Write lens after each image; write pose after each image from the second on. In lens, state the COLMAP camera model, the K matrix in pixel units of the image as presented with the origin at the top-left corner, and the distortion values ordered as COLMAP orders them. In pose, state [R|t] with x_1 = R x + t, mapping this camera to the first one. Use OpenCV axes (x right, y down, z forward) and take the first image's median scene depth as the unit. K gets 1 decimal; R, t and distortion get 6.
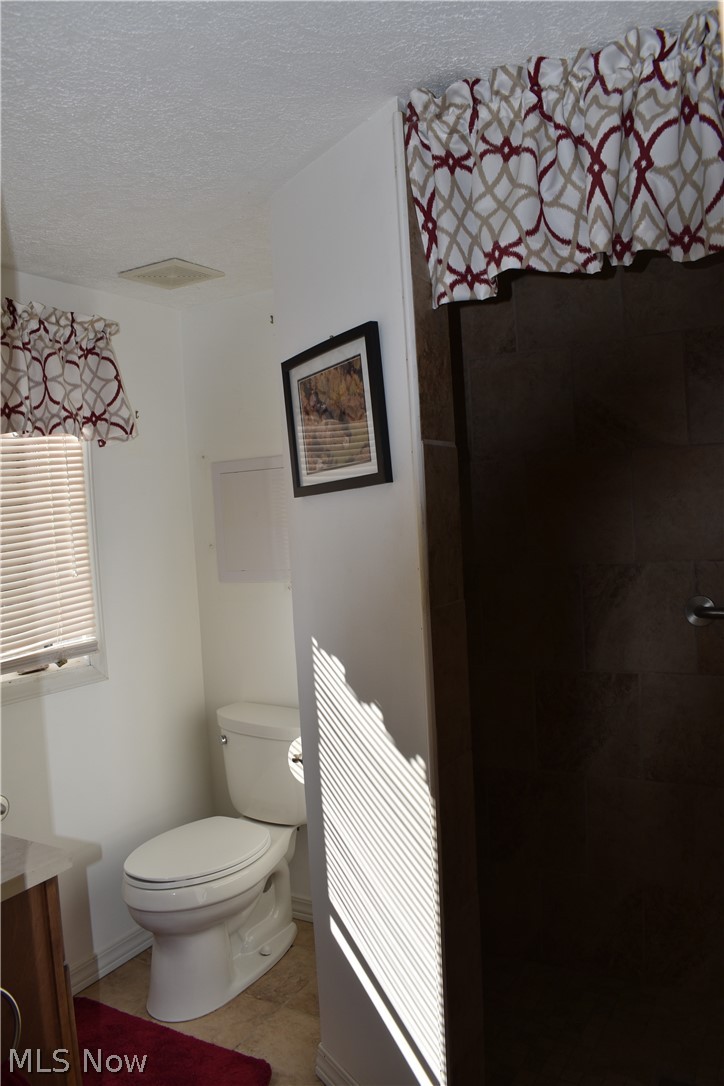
lens RADIAL K [[831.9, 0, 362.0], [0, 831.9, 543.0], [0, 0, 1]] dist [-0.095146, 0.010365]
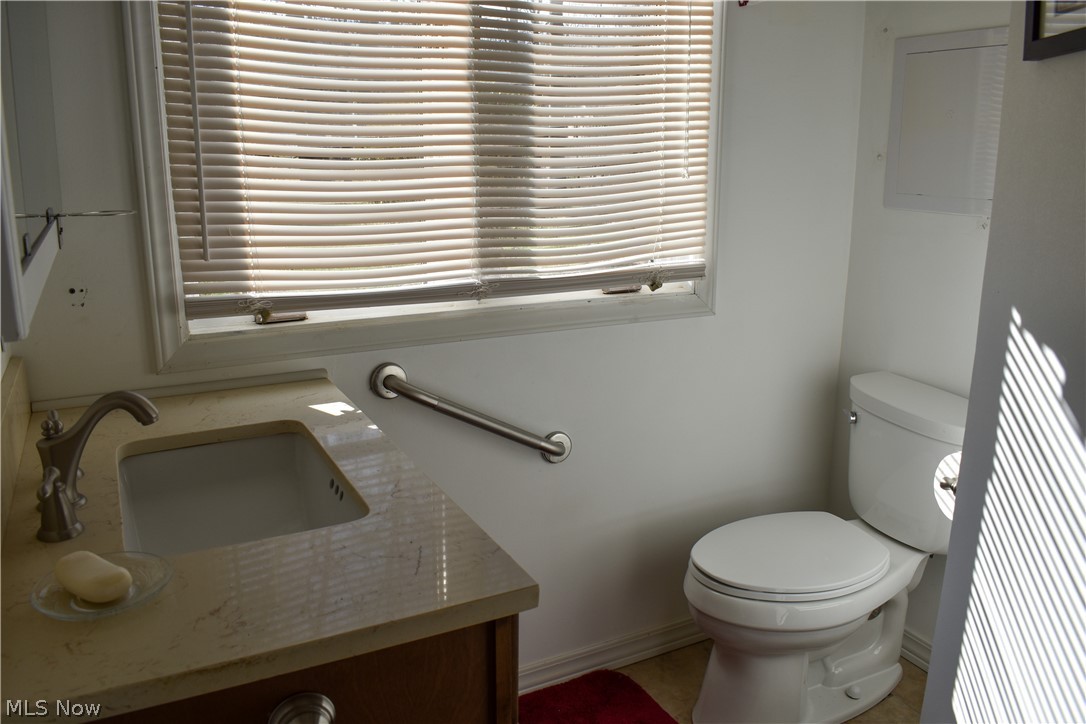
lens RADIAL K [[831.9, 0, 543.0], [0, 831.9, 362.0], [0, 0, 1]] dist [-0.095146, 0.010365]
pose [[0.831432, 0.192228, -0.521314, -0.025320], [-0.066637, 0.965973, 0.249912, 0.023834], [0.551615, -0.173046, 0.815951, 0.272119]]
